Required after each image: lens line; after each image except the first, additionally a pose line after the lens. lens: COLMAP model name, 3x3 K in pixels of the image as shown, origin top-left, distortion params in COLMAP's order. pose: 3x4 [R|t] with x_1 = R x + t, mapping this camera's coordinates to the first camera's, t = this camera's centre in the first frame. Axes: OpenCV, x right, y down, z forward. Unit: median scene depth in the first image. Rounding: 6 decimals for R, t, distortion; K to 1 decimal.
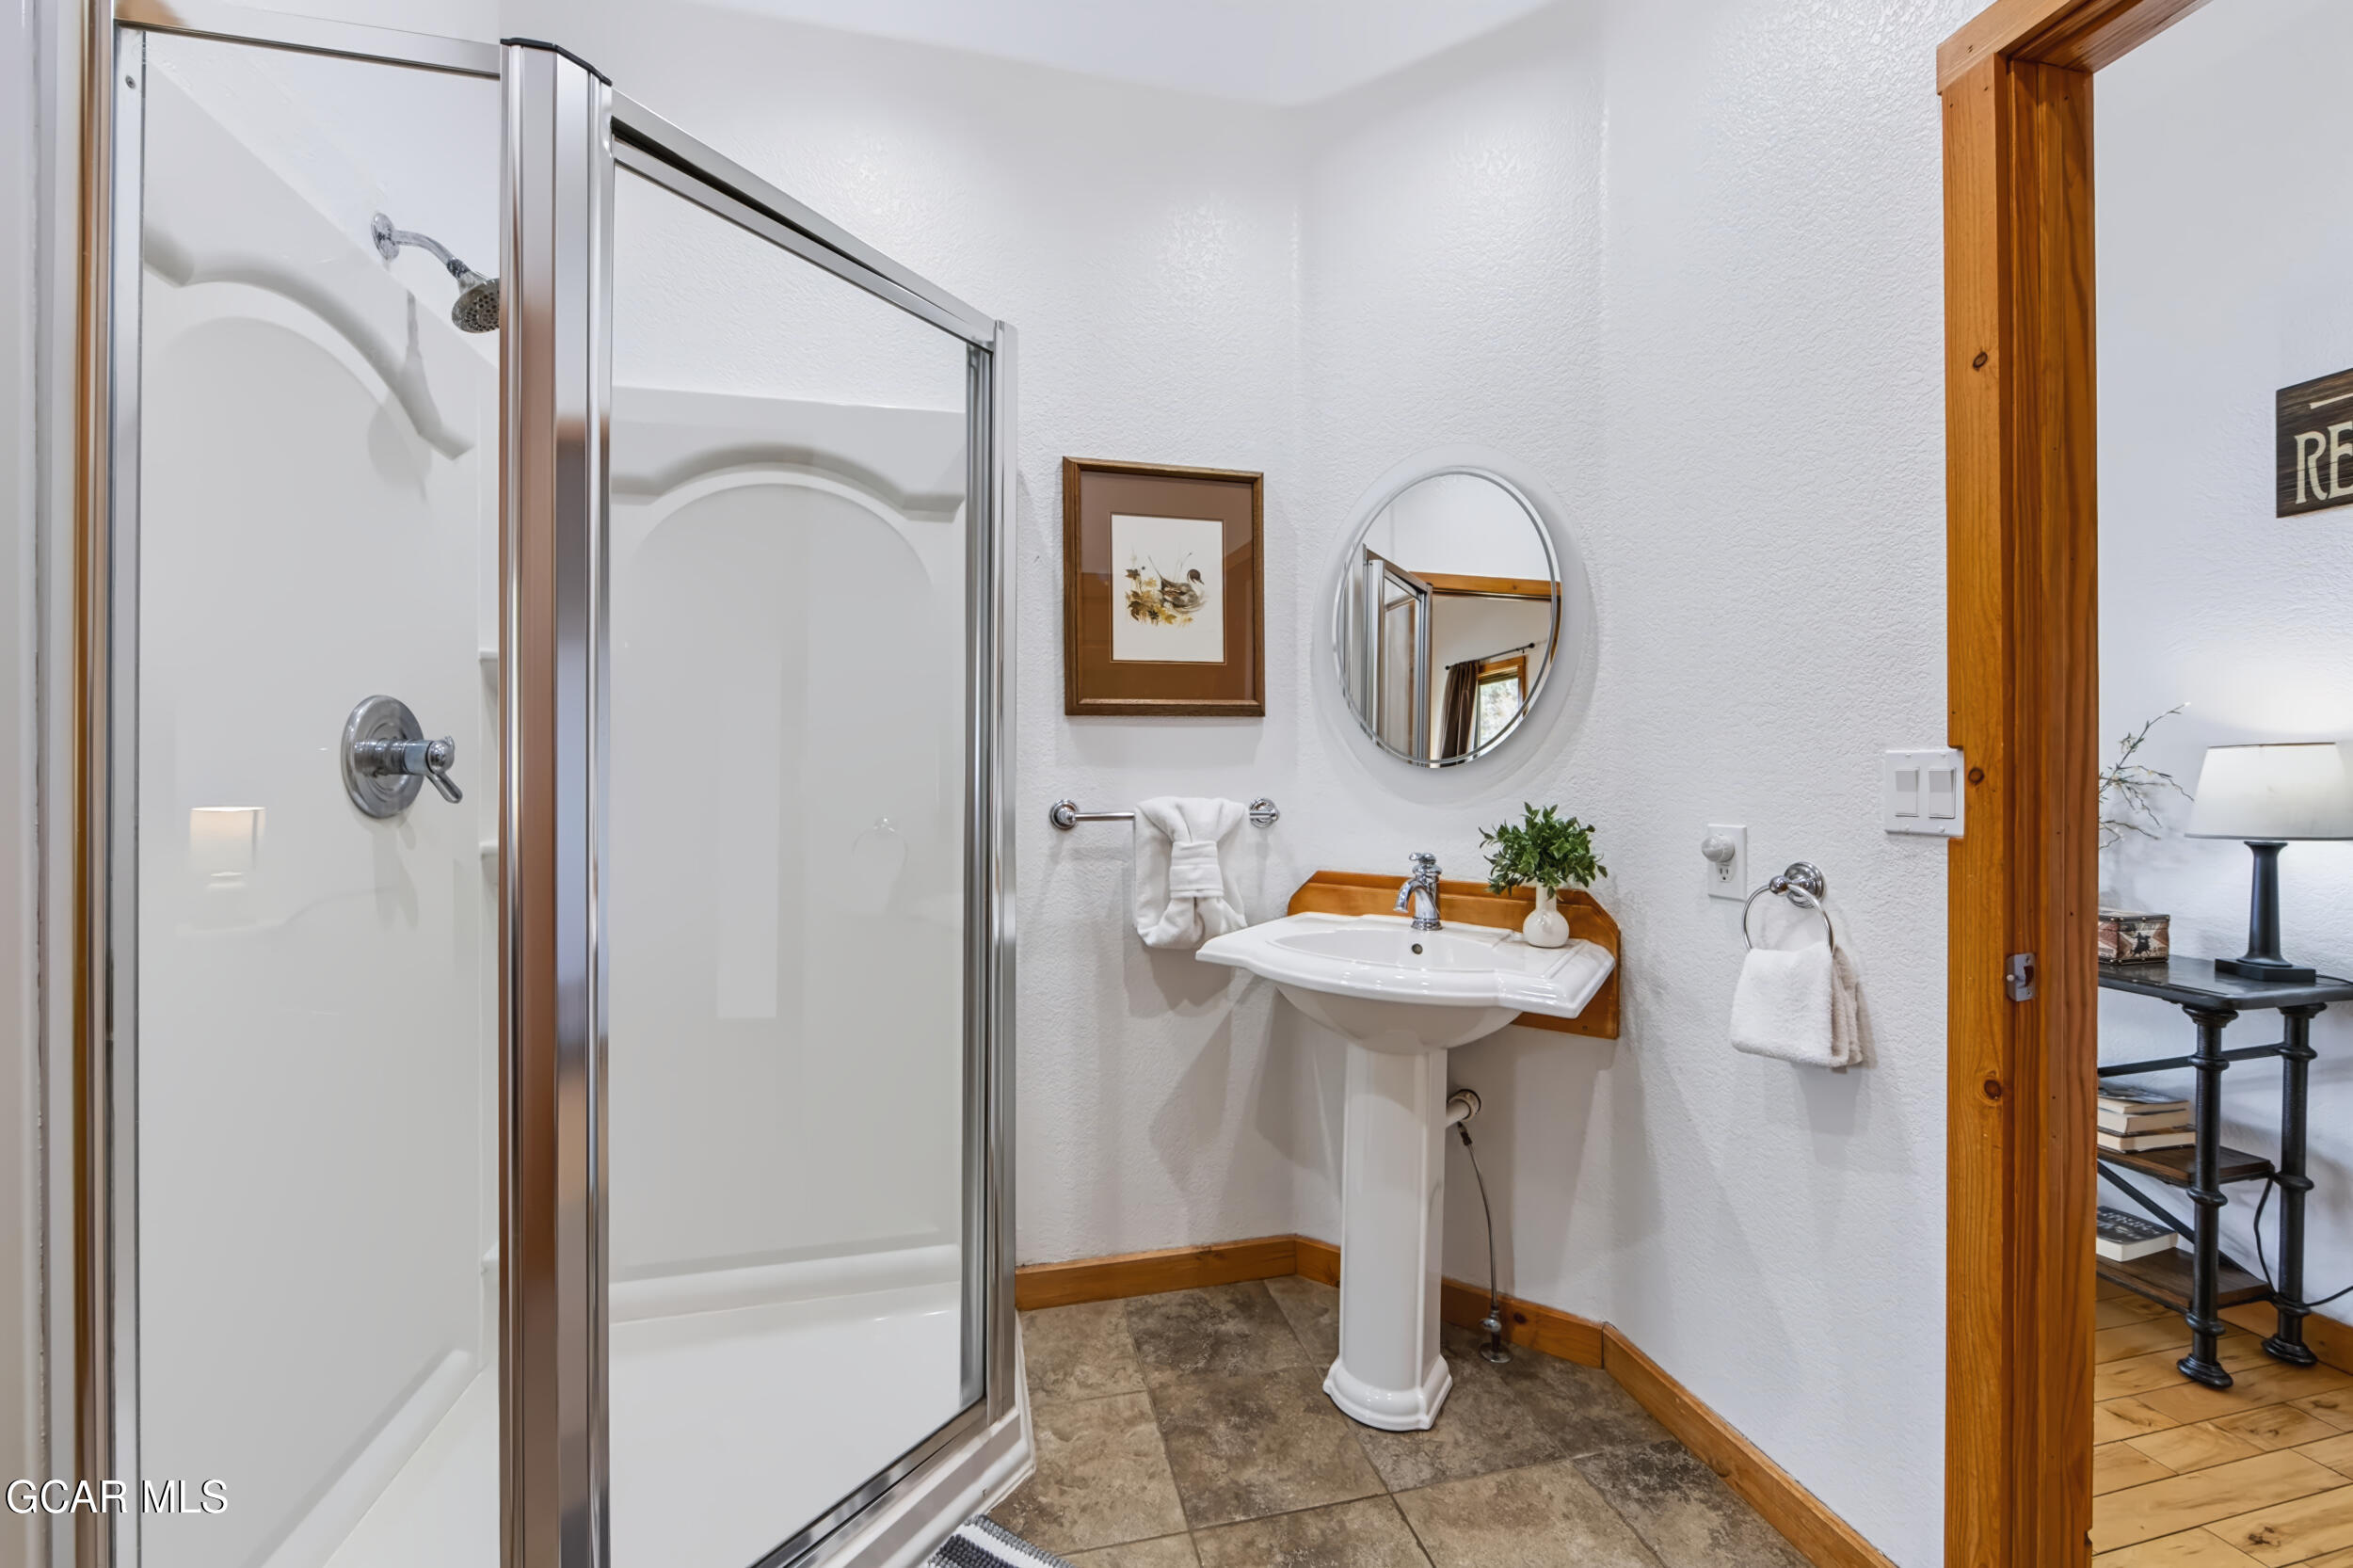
lens RADIAL K [[927.6, 0, 1176.5], [0, 927.6, 784.0], [0, 0, 1]] dist [0.000143, -0.000017]
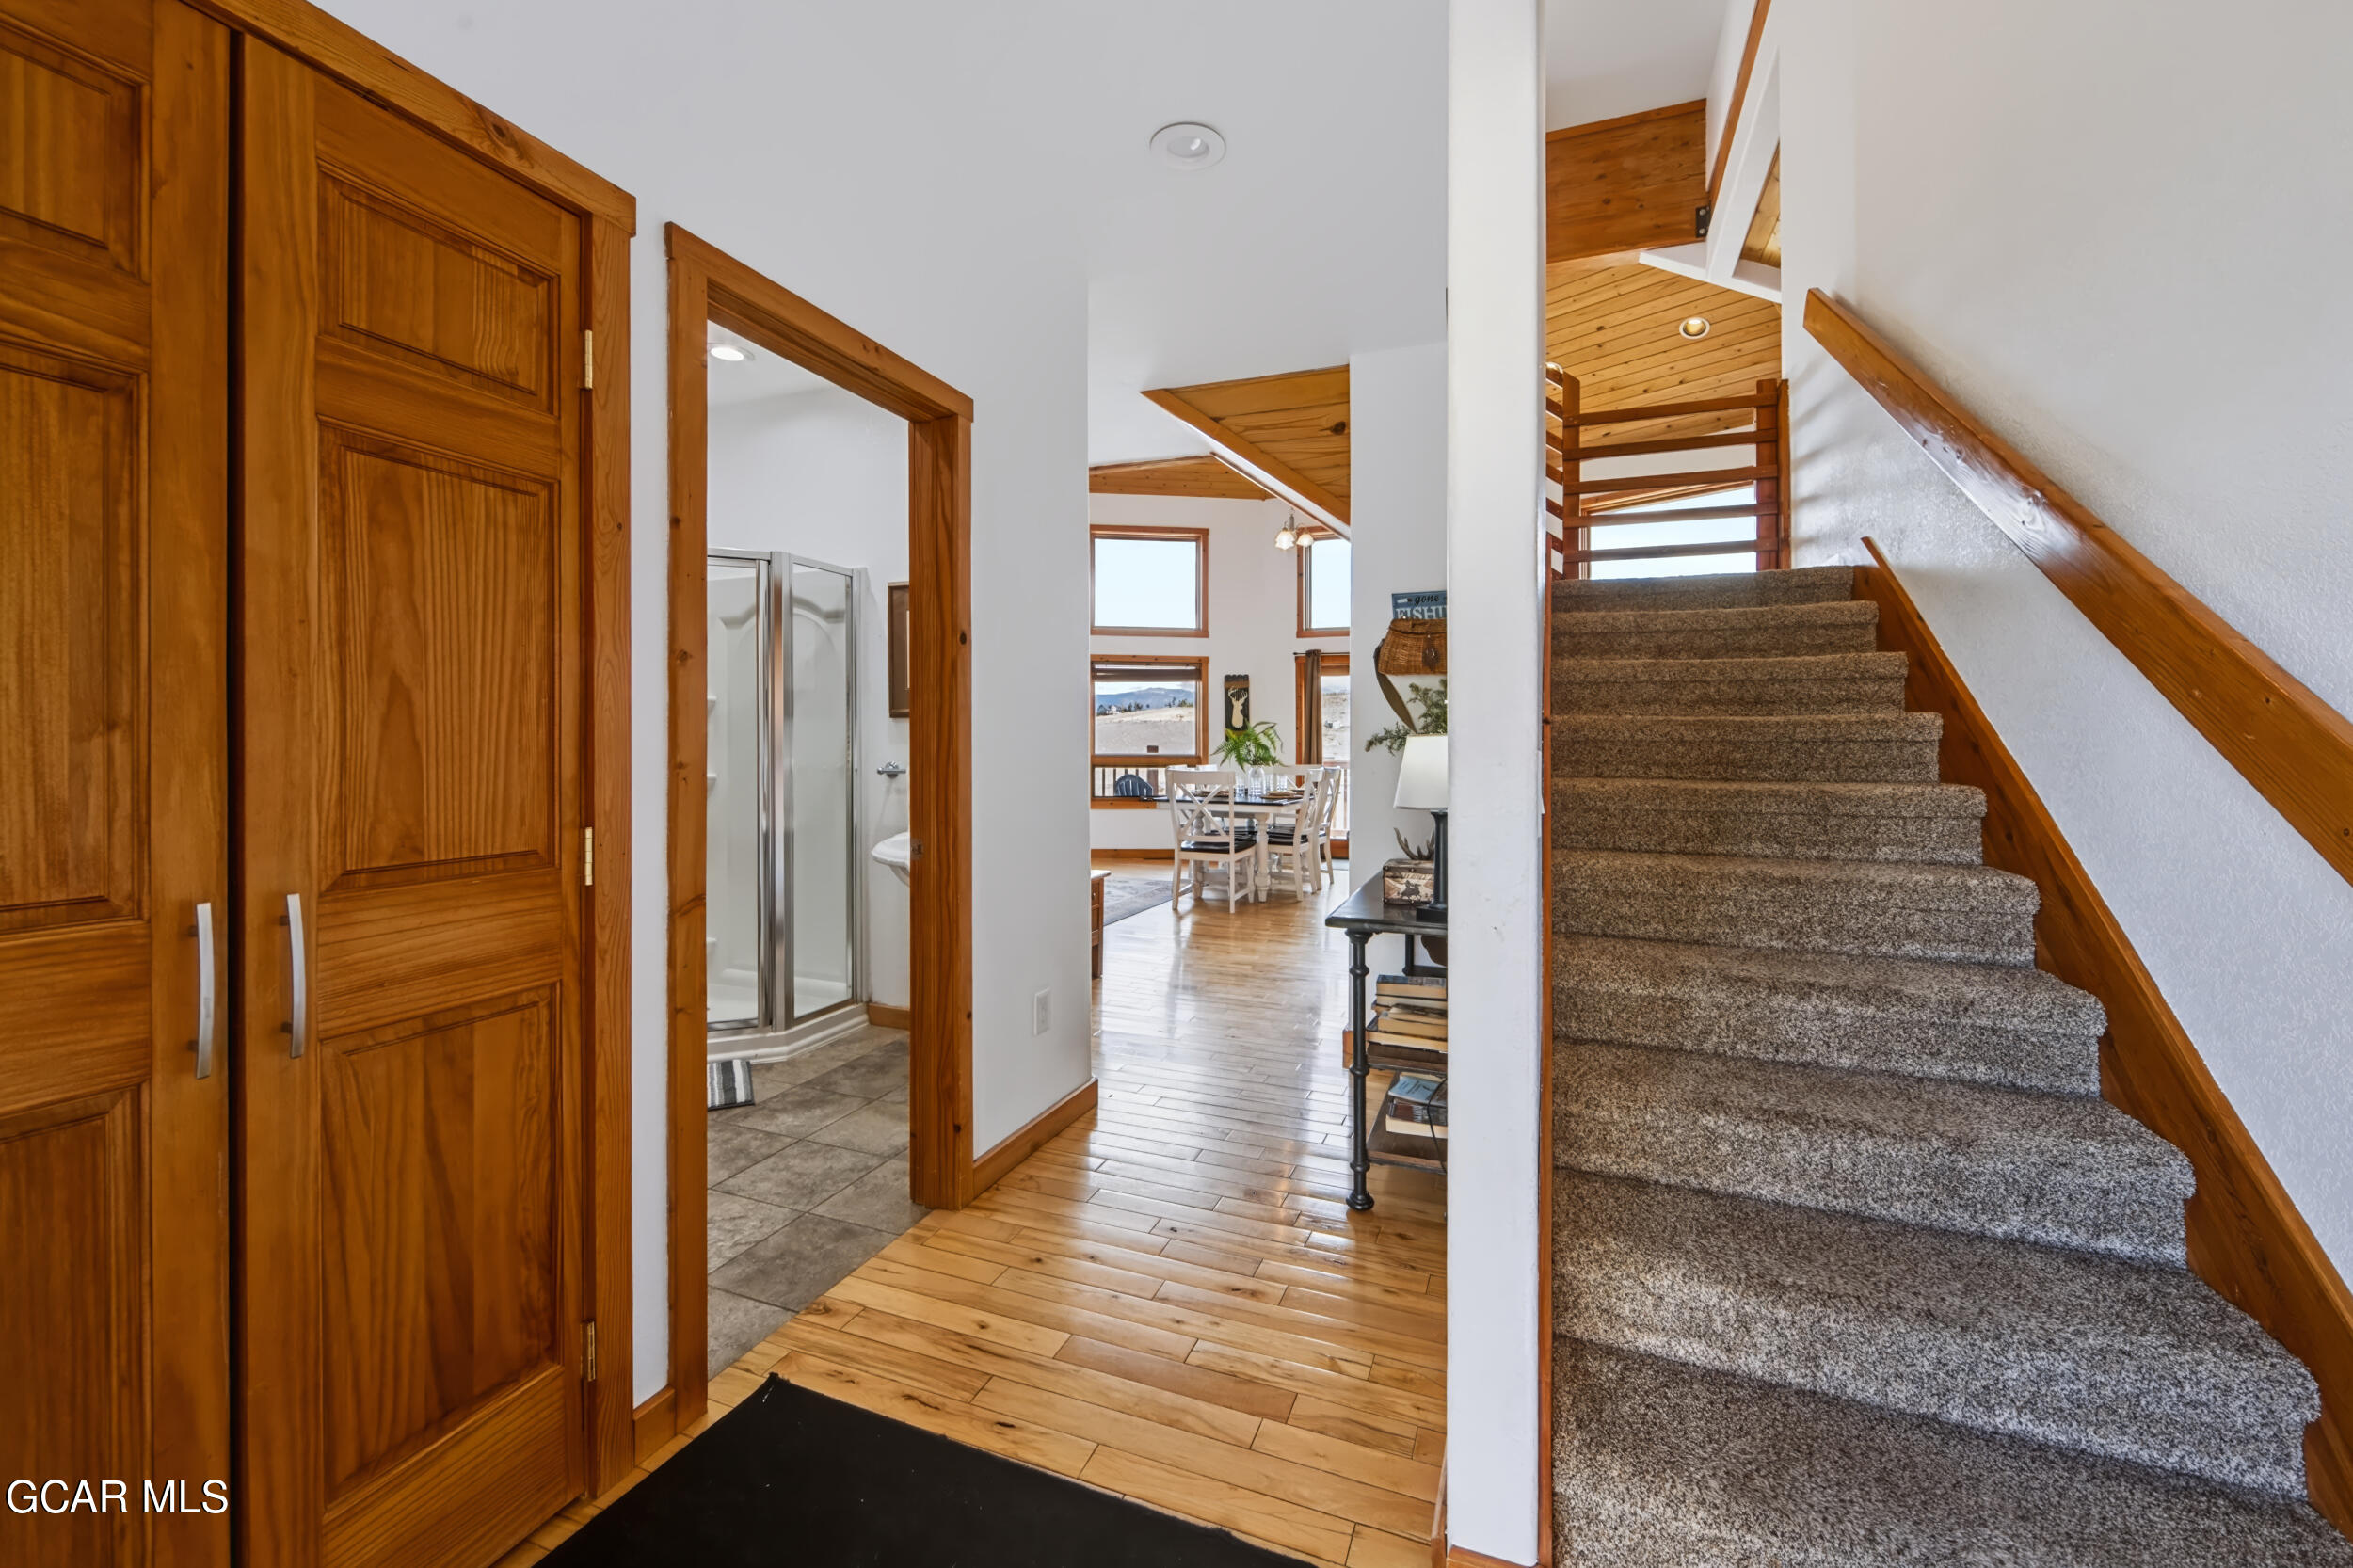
lens RADIAL K [[924.4, 0, 1182.0], [0, 924.4, 768.7], [0, 0, 1]] dist [-0.002411, -0.000295]
pose [[0.815845, 0.021575, -0.577868, 1.481773], [-0.017479, 0.999767, 0.012649, -0.003577], [0.578006, -0.000219, 0.816032, -0.208675]]
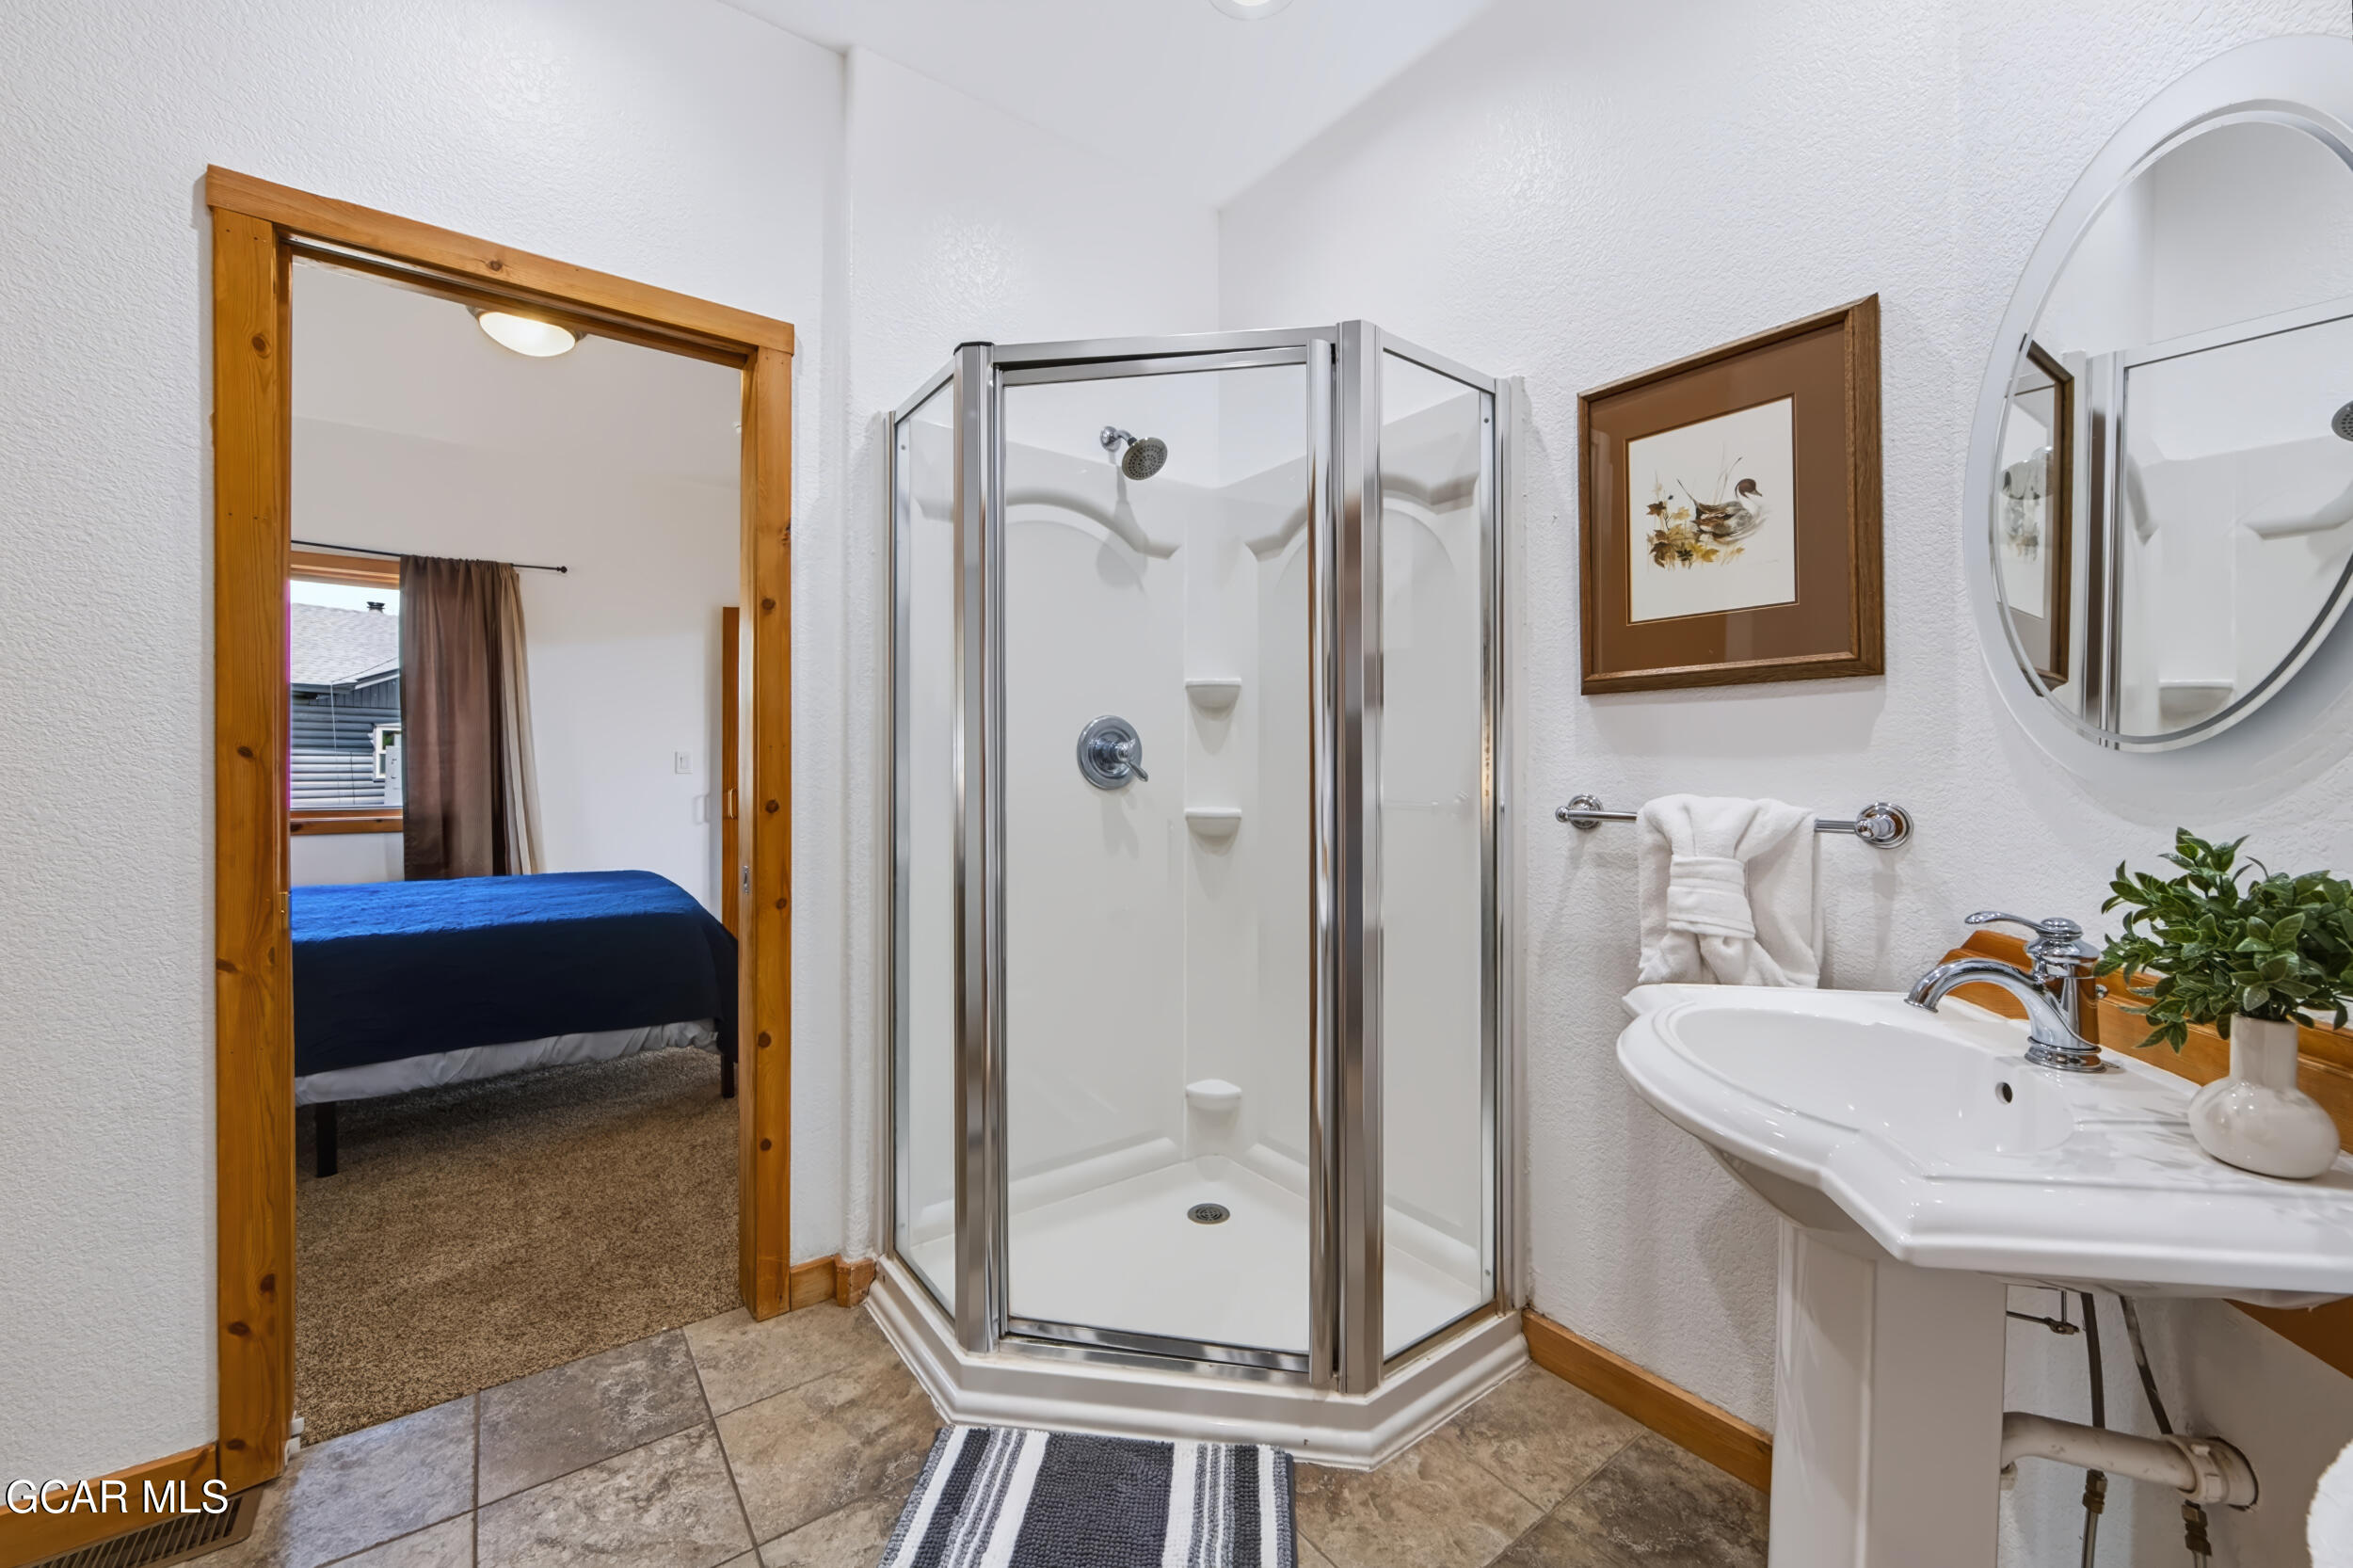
lens RADIAL K [[945.5, 0, 1201.2], [0, 945.5, 769.4], [0, 0, 1]] dist [-0.001781, -0.000087]
pose [[0.399176, 0.007614, -0.916843, 0.539308], [-0.011905, 0.999924, 0.003121, -0.004384], [0.916797, 0.009669, 0.399236, 0.335402]]
